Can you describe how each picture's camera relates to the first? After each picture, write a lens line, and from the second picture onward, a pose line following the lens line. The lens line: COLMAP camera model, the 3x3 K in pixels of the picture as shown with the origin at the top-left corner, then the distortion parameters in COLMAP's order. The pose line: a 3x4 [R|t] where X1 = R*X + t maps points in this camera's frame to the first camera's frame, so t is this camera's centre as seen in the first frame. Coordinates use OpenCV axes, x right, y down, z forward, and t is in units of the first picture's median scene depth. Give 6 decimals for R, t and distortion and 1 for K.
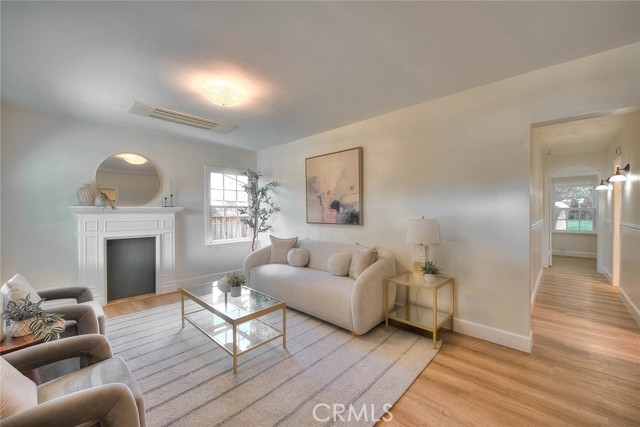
lens RADIAL K [[257.2, 0, 322.5], [0, 257.2, 211.9], [0, 0, 1]] dist [-0.001048, -0.000329]
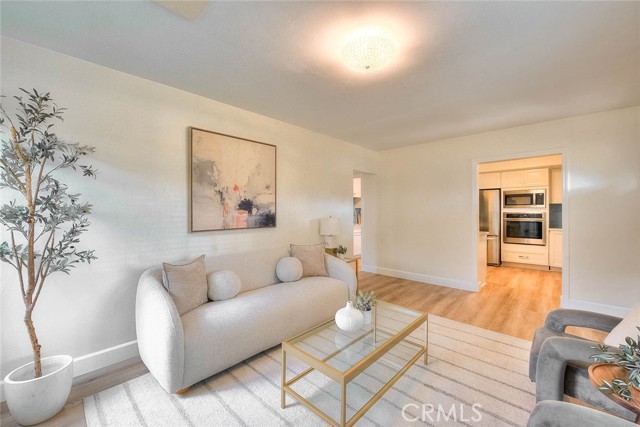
lens RADIAL K [[257.2, 0, 321.9], [0, 257.2, 213.2], [0, 0, 1]] dist [-0.001048, -0.000329]
pose [[0.002149, -0.003609, 0.999991, -0.754662], [0.006973, 0.999969, 0.003594, -0.002320], [-0.999973, 0.006965, 0.002174, 0.764824]]
